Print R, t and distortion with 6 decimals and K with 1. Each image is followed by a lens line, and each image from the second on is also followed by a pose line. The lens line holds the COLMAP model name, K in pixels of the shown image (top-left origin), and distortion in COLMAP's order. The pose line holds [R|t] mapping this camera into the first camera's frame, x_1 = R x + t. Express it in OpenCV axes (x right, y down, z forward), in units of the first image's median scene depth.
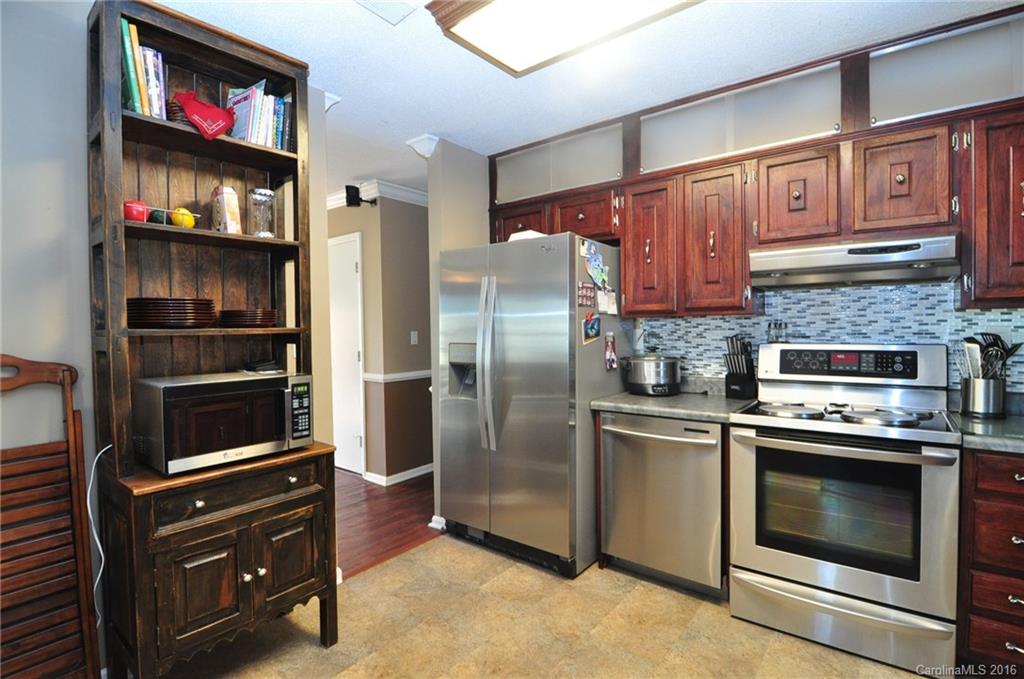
lens RADIAL K [[495.0, 0, 507.7], [0, 495.0, 340.0], [0, 0, 1]] dist [-0.000801, -0.017107]
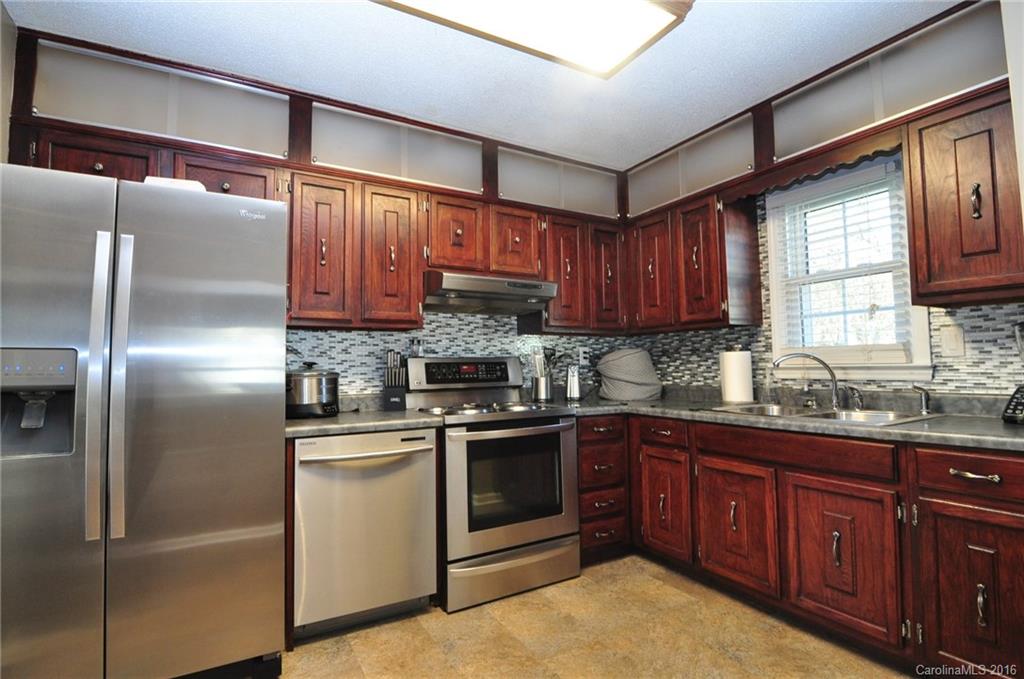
lens RADIAL K [[495.0, 0, 507.7], [0, 495.0, 340.0], [0, 0, 1]] dist [-0.000801, -0.017107]
pose [[0.363864, 0.060746, 0.929469, -0.449255], [0.034920, 0.996280, -0.078783, 0.065062], [-0.930797, 0.061123, 0.360390, 0.423413]]
